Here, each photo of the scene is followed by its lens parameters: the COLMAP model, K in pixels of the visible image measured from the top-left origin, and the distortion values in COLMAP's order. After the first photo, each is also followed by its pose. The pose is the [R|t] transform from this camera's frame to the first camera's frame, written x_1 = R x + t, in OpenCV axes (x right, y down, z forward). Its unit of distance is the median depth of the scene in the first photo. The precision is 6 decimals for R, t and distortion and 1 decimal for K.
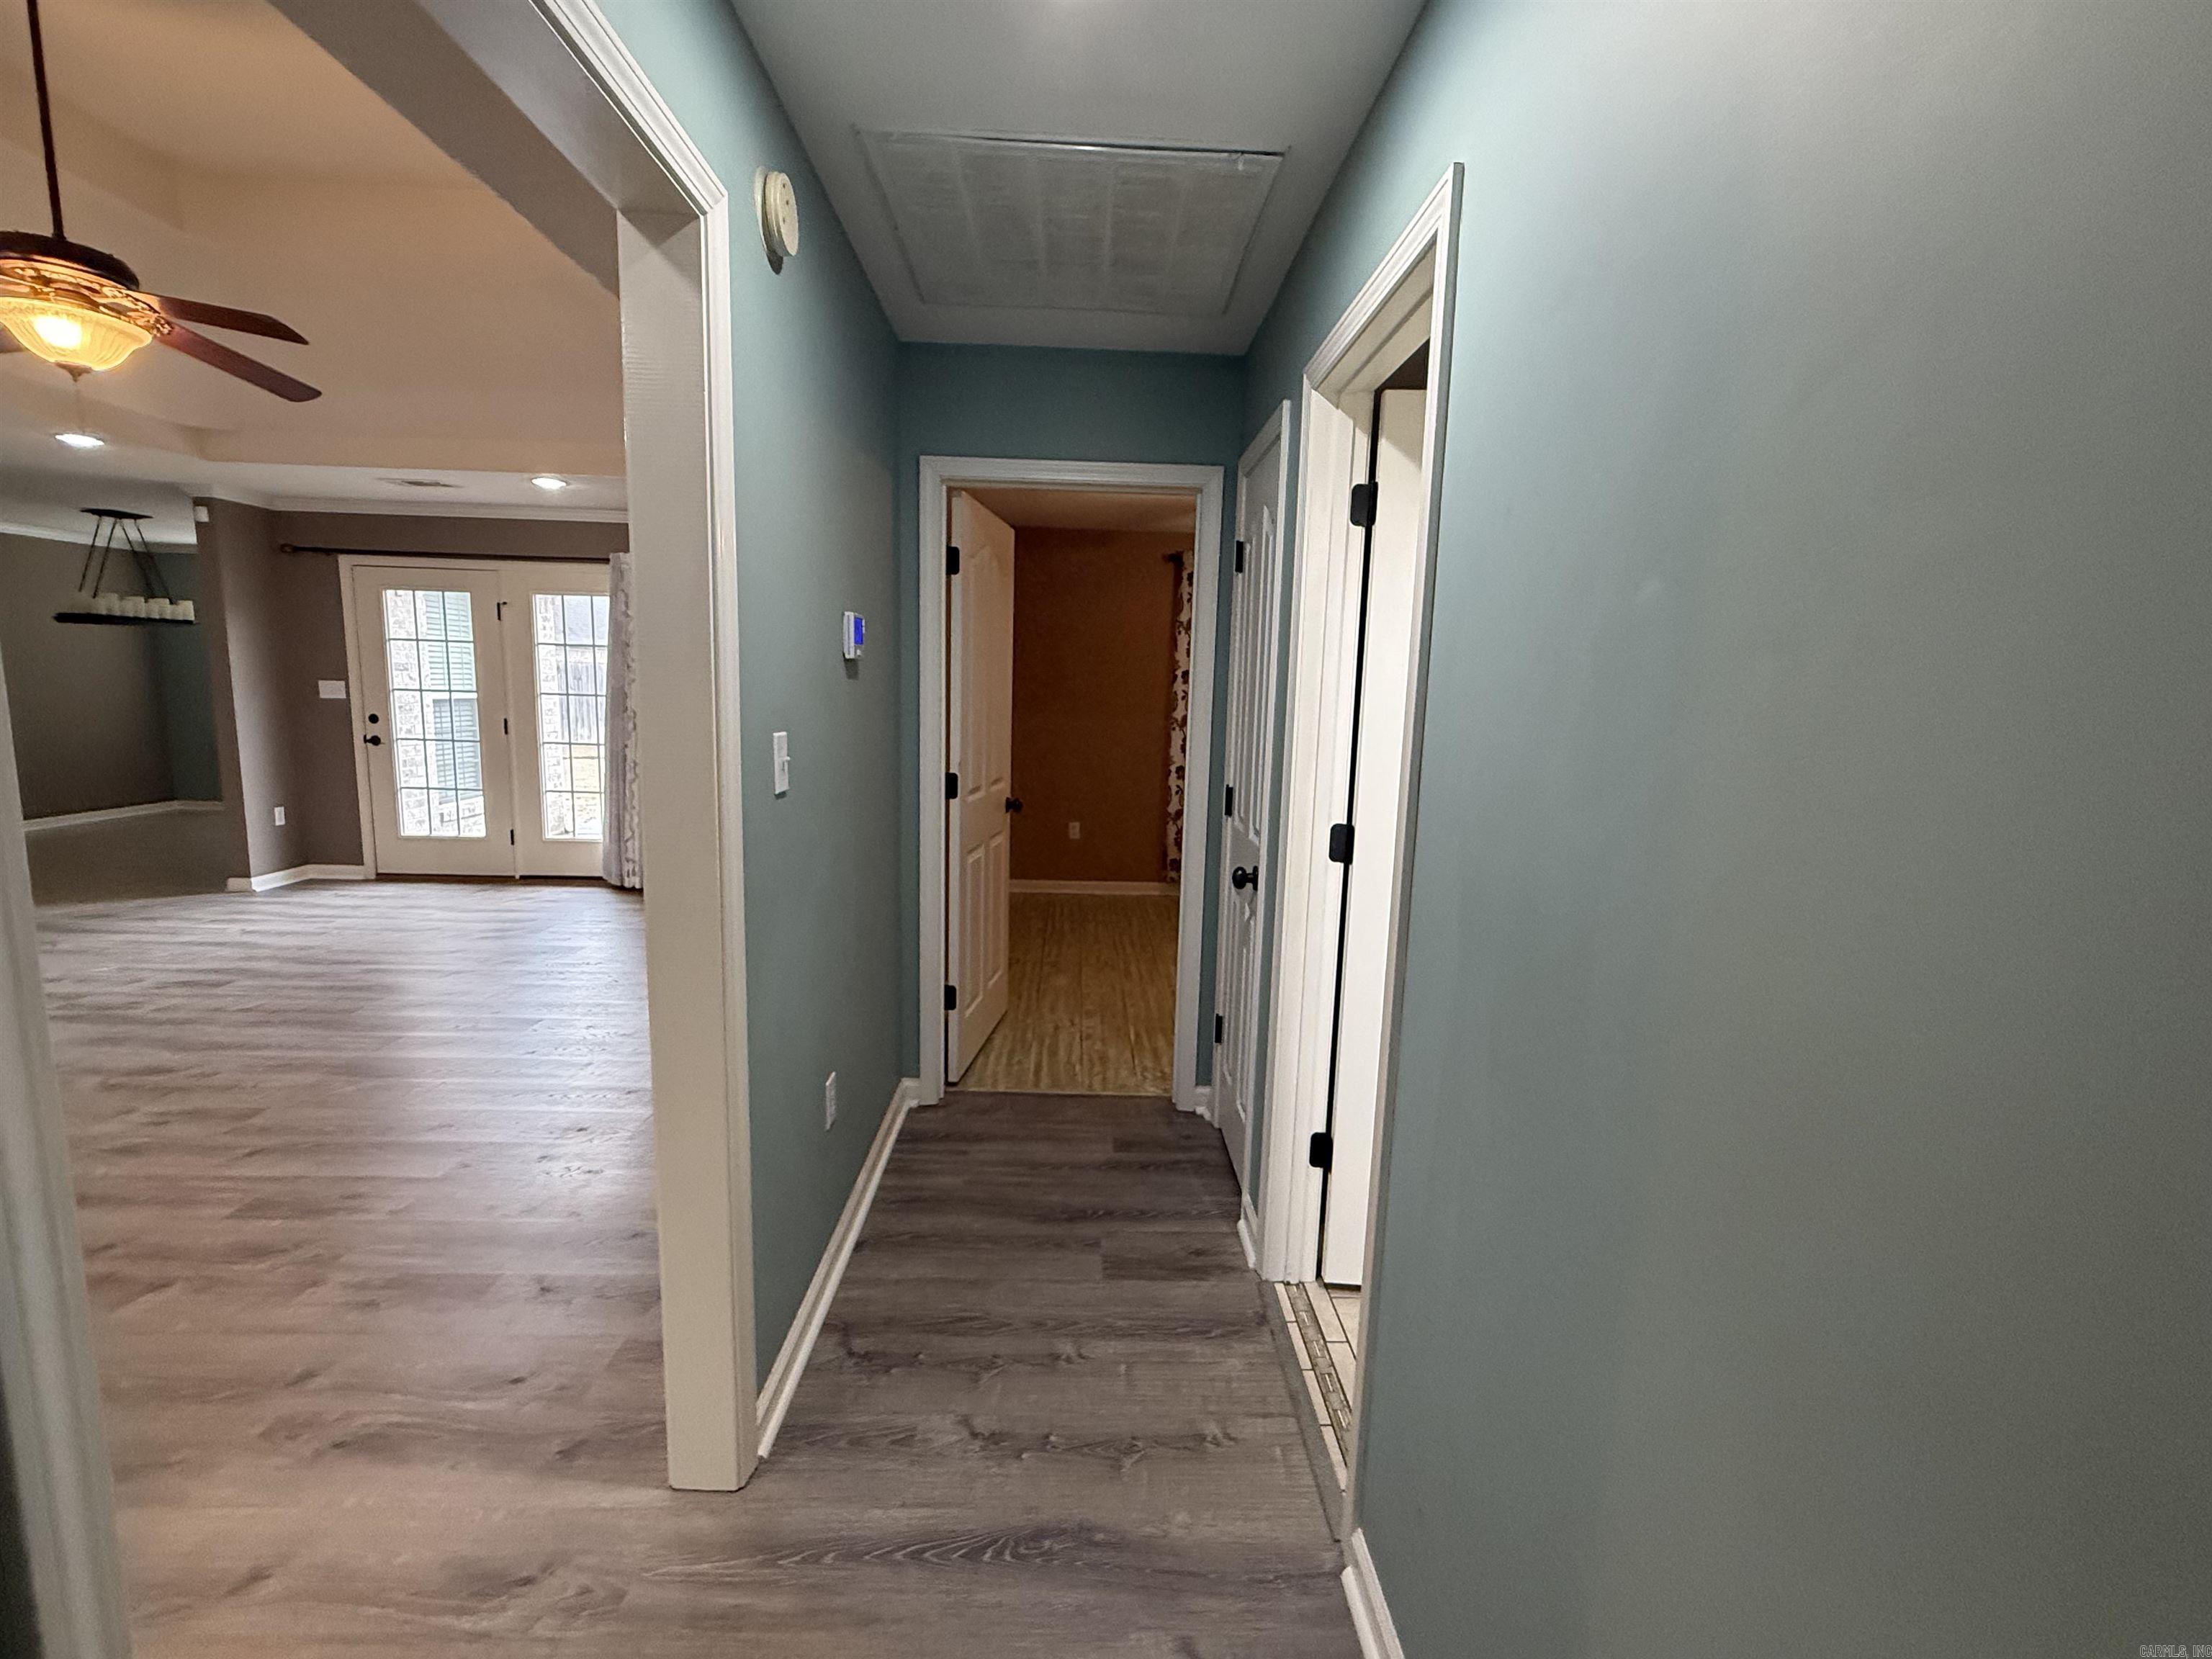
lens RADIAL K [[963.1, 0, 1105.4], [0, 963.1, 825.1], [0, 0, 1]] dist [-0.000534, 0.000809]
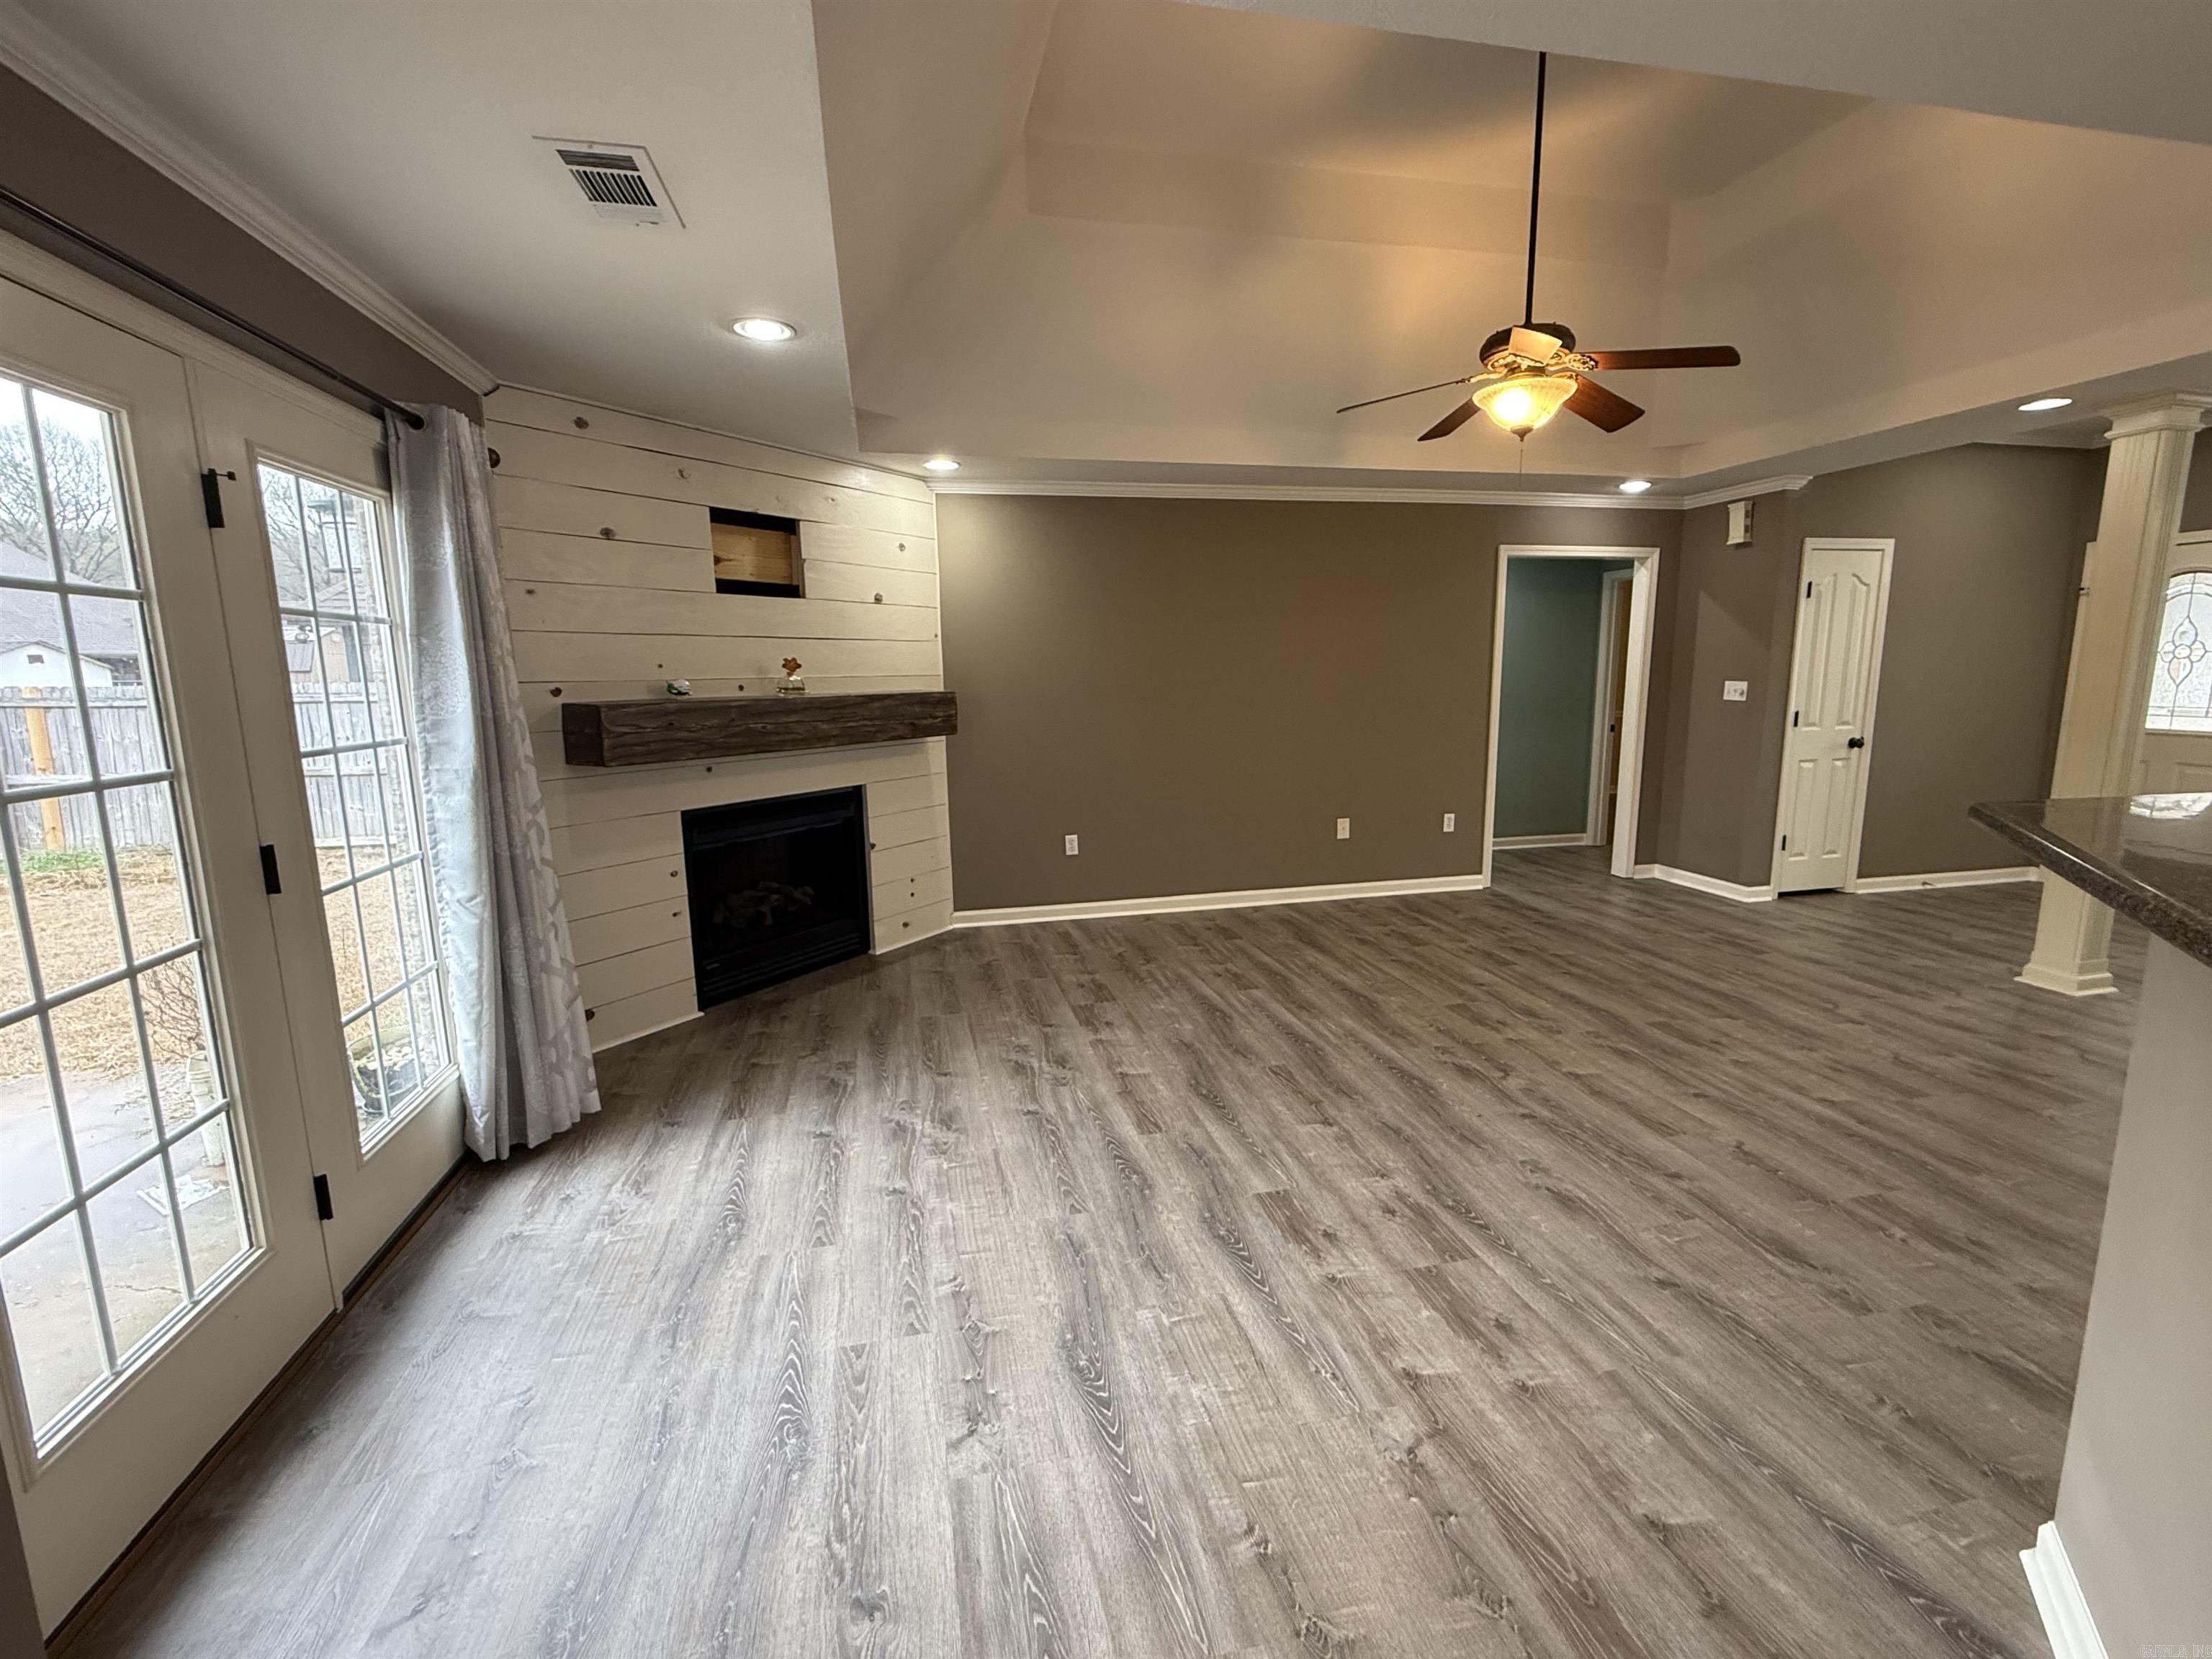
lens RADIAL K [[963.1, 0, 1105.4], [0, 963.1, 825.1], [0, 0, 1]] dist [-0.000534, 0.000809]
pose [[-0.185273, -0.182825, 0.965530, -1.589591], [0.153466, 0.965102, 0.212192, -0.230338], [-0.970630, 0.187490, -0.150750, 1.268416]]
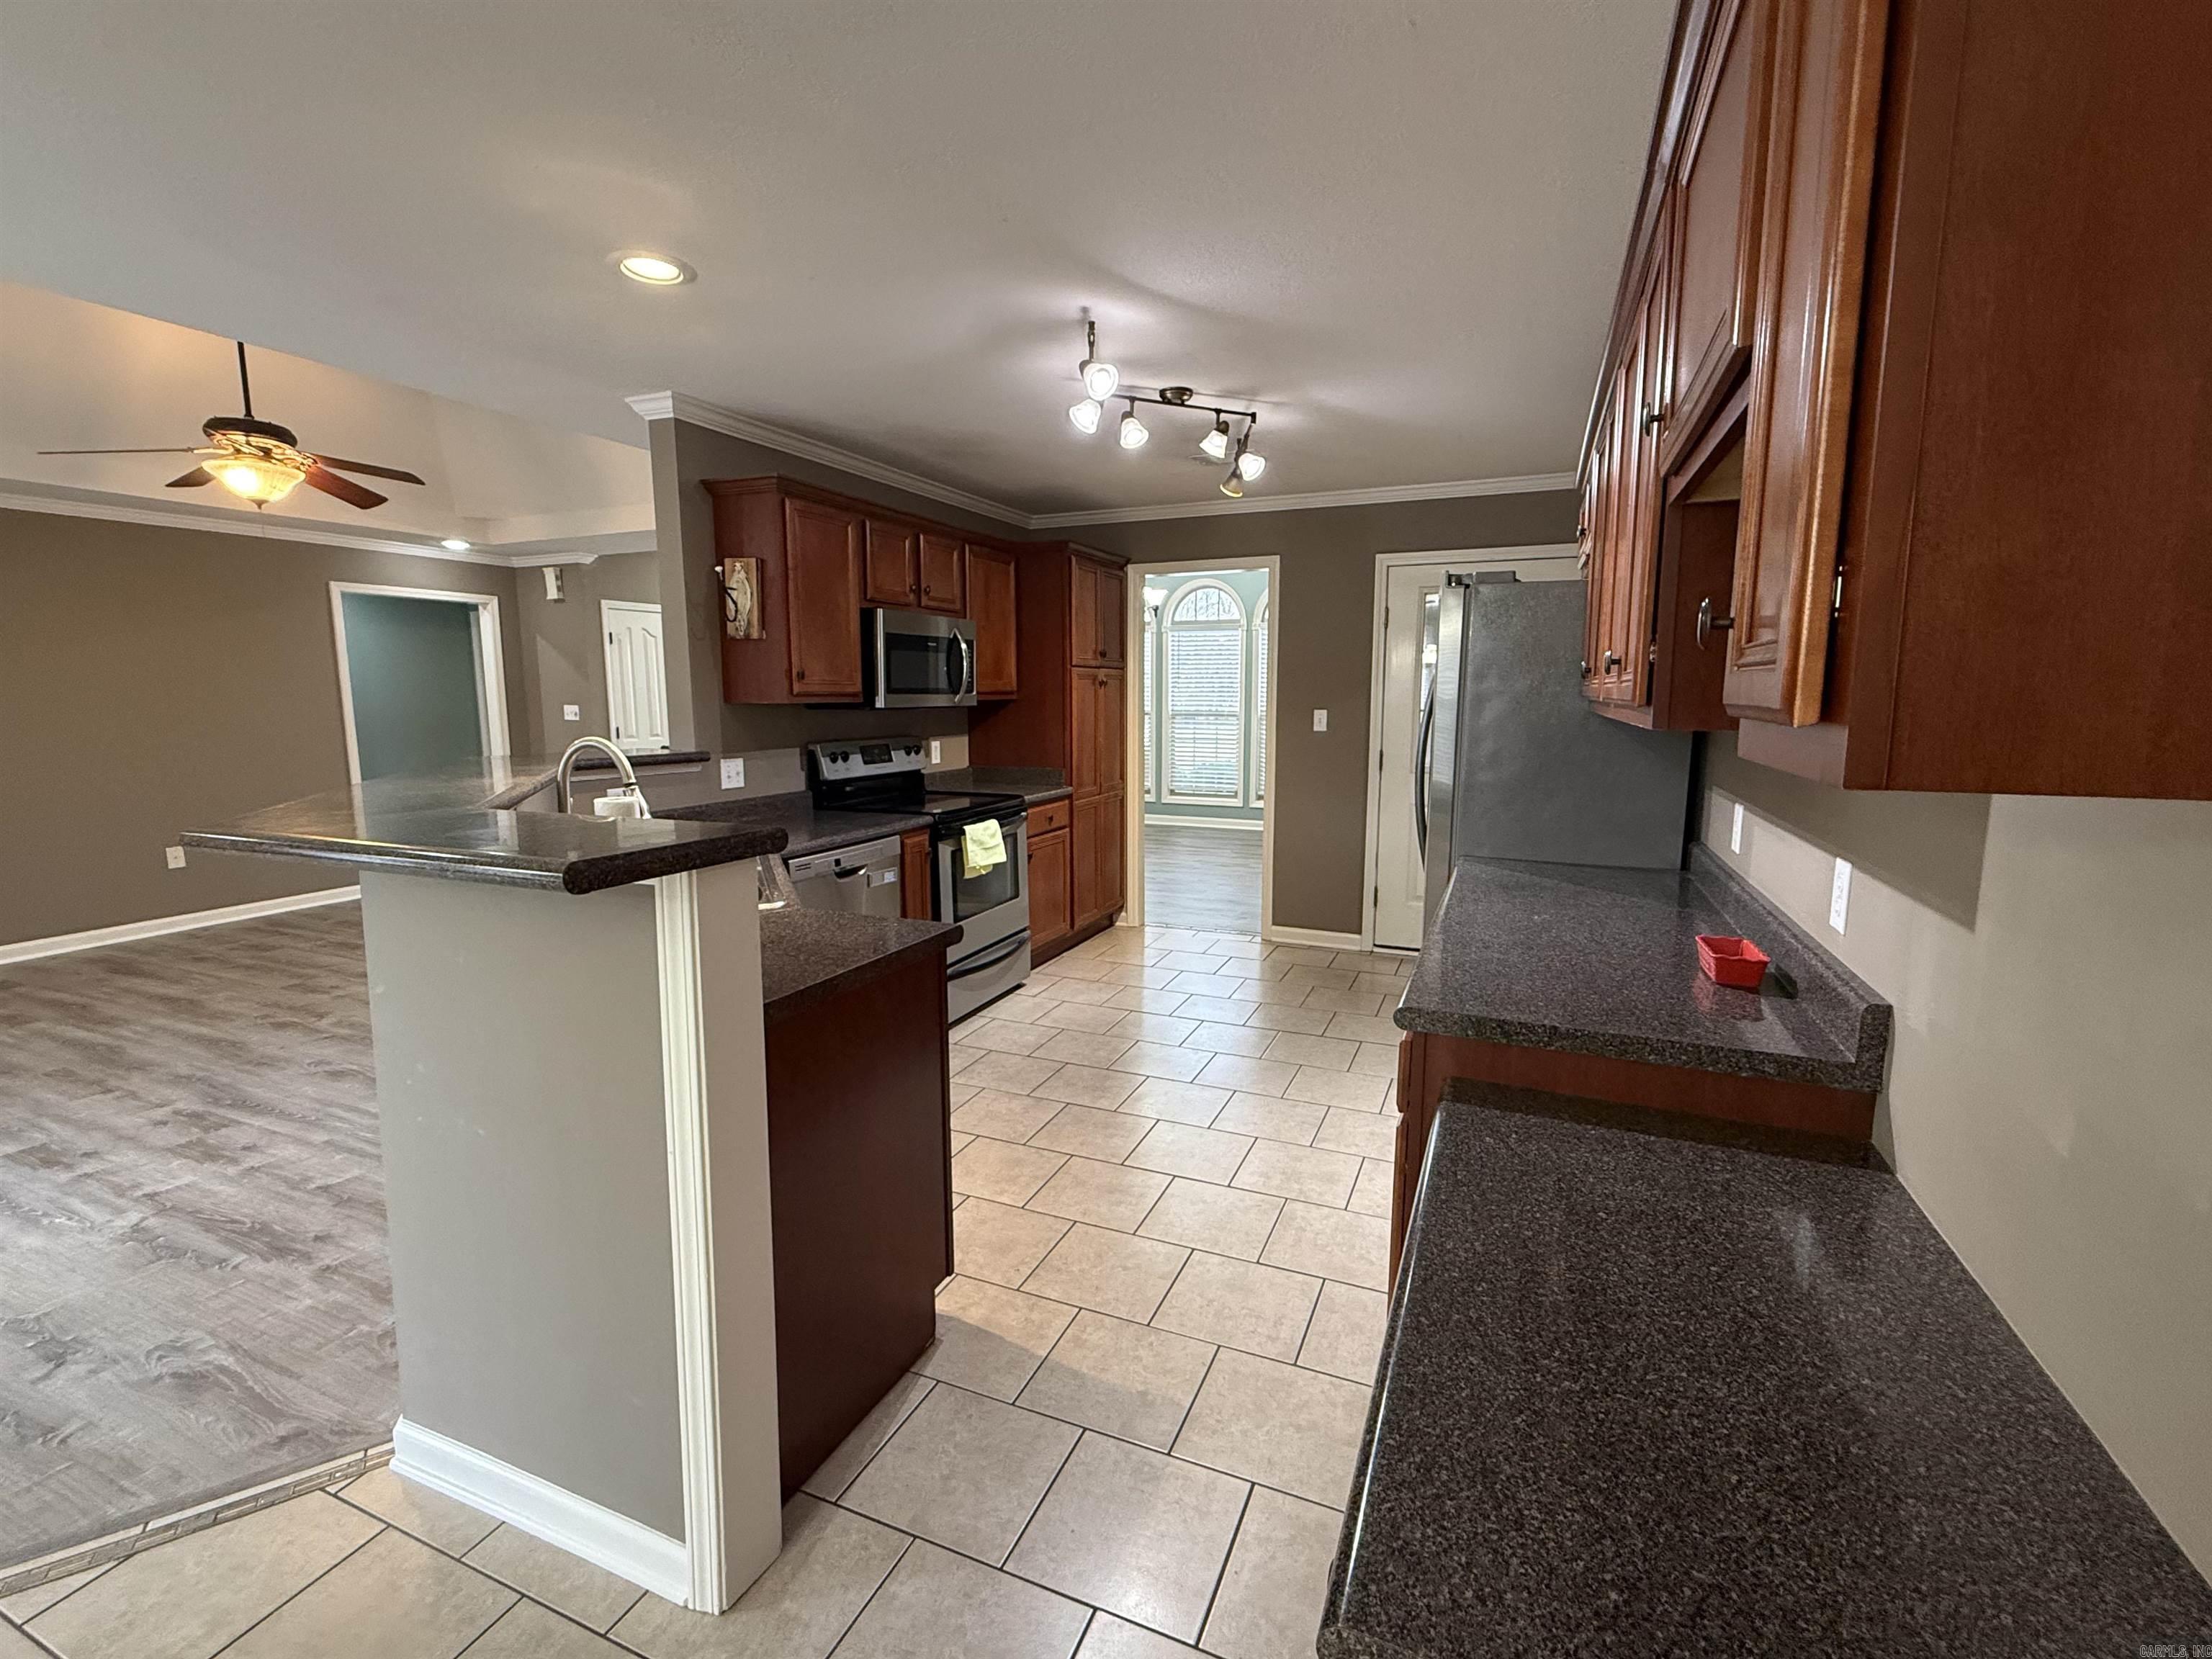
lens RADIAL K [[963.1, 0, 1105.4], [0, 963.1, 825.1], [0, 0, 1]] dist [-0.000534, 0.000809]
pose [[-0.903477, -0.084321, 0.420262, -2.089619], [0.042243, 0.958171, 0.283060, -0.250082], [-0.426551, 0.273491, -0.862124, 1.326399]]
